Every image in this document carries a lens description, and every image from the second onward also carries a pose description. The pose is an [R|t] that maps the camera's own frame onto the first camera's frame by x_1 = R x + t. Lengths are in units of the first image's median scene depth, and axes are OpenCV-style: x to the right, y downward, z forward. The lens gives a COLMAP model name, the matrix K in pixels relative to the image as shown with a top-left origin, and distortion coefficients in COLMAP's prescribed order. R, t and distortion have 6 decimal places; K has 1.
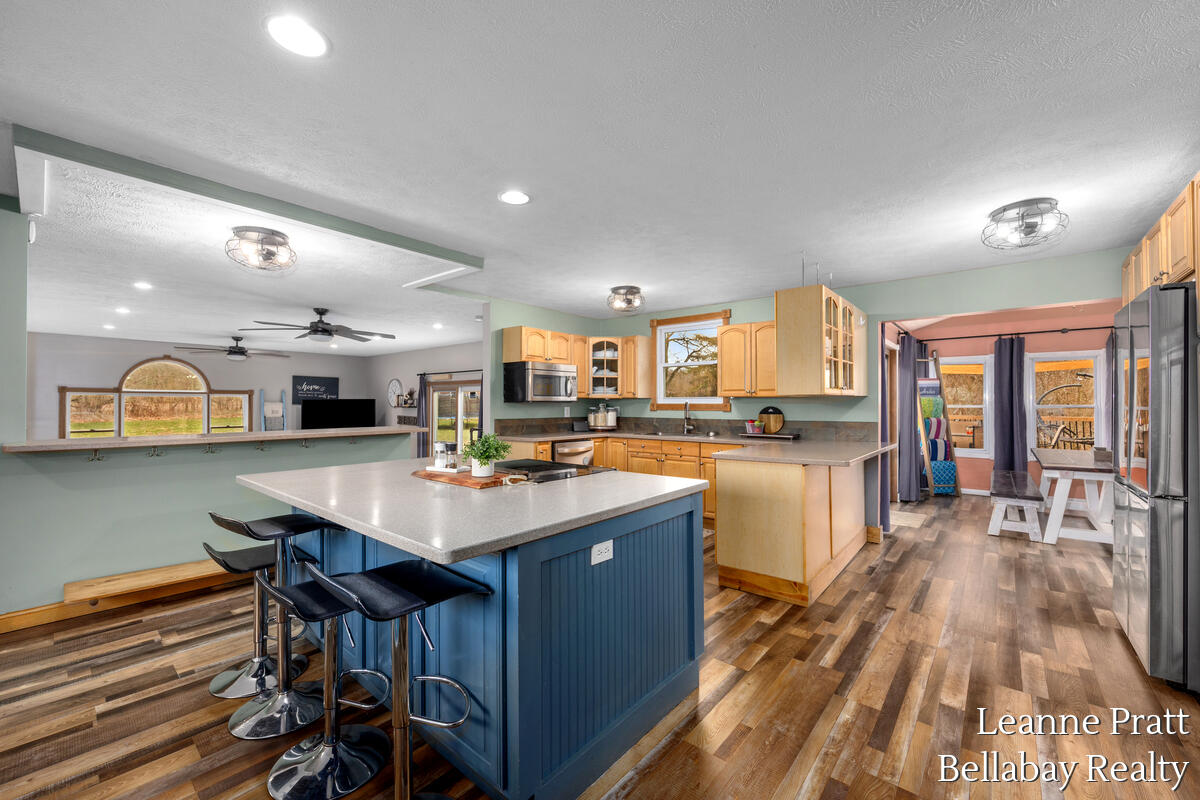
lens RADIAL K [[478.2, 0, 590.9], [0, 478.2, 402.0], [0, 0, 1]] dist [-0.009731, 0.000030]
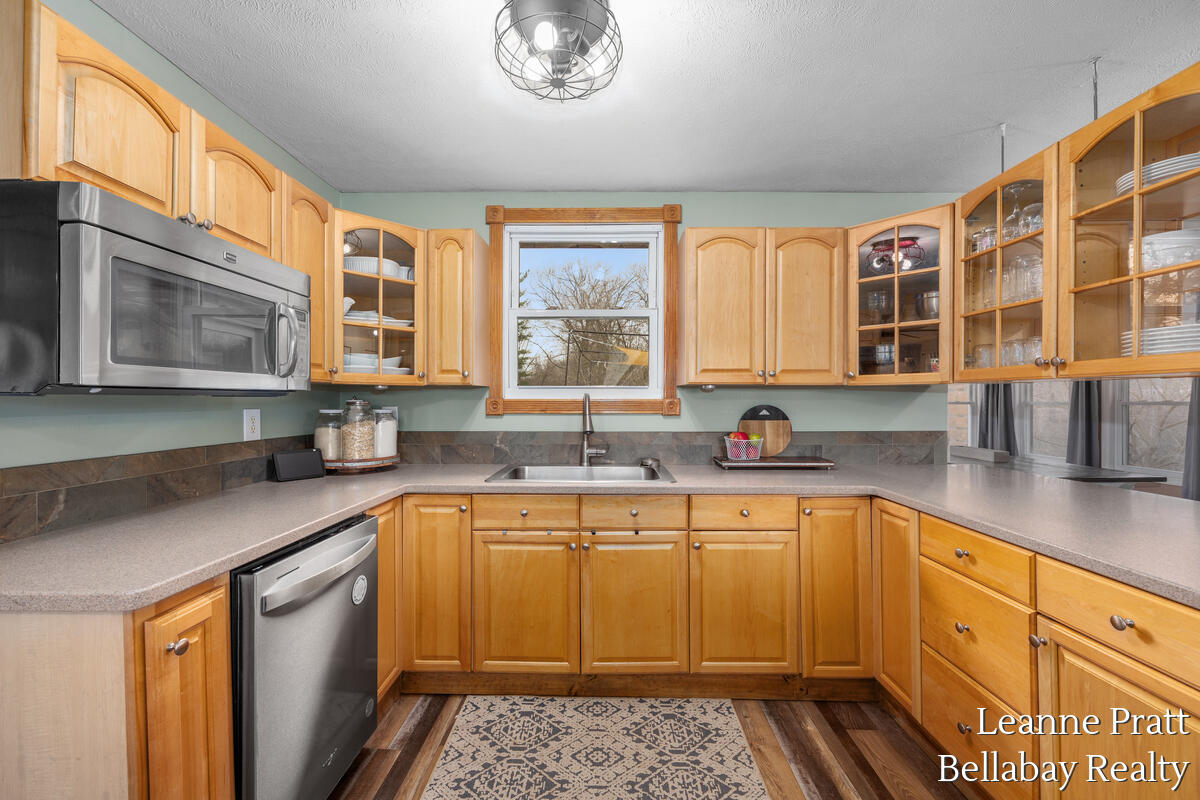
lens RADIAL K [[478.2, 0, 595.5], [0, 478.2, 400.7], [0, 0, 1]] dist [-0.009731, 0.000030]
pose [[0.773966, 0.000234, 0.633227, -0.079194], [-0.000494, 1.000000, 0.000234, 0.004345], [-0.633227, -0.000494, 0.773966, 0.638247]]
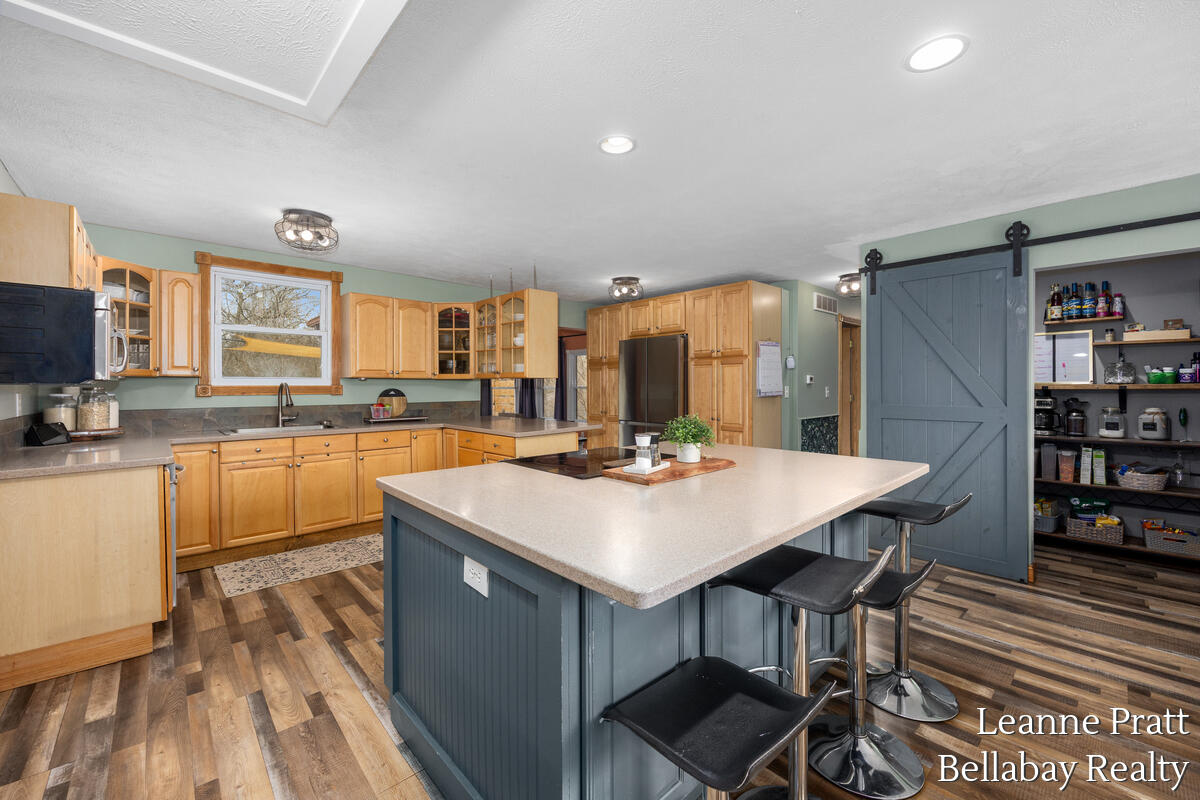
lens RADIAL K [[478.2, 0, 593.9], [0, 478.2, 391.6], [0, 0, 1]] dist [-0.009731, 0.000030]
pose [[0.119134, -0.011656, 0.992810, -0.457221], [0.001860, 0.999932, 0.011517, 0.004682], [-0.992876, 0.000475, 0.119147, 0.436951]]
